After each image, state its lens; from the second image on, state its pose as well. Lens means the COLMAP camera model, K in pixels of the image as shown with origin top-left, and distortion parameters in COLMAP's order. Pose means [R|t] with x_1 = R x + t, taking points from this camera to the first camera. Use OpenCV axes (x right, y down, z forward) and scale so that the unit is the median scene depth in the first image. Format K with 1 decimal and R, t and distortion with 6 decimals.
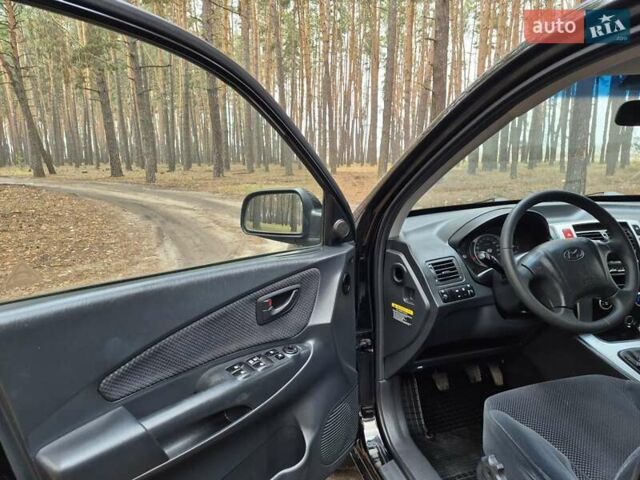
lens RADIAL K [[444.5, 0, 319.7], [0, 444.5, 247.7], [0, 0, 1]] dist [0.023749, -0.003431]
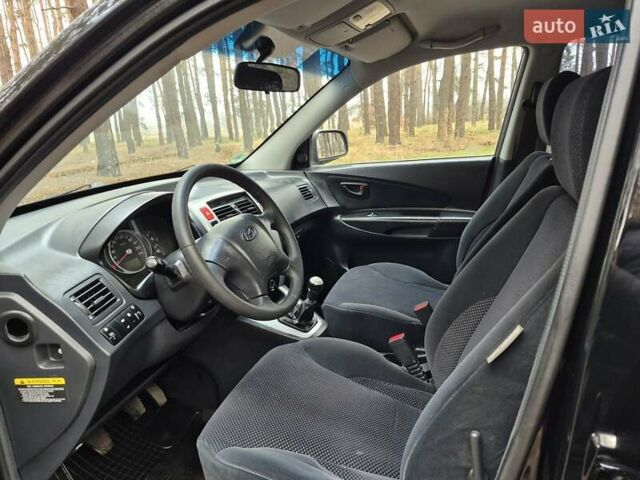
lens RADIAL K [[444.5, 0, 319.7], [0, 444.5, 247.7], [0, 0, 1]] dist [0.023749, -0.003431]
pose [[0.560439, -0.231348, 0.795227, -0.041878], [0.199292, 0.969650, 0.141640, -0.047581], [-0.803860, 0.079102, 0.589536, 0.334671]]
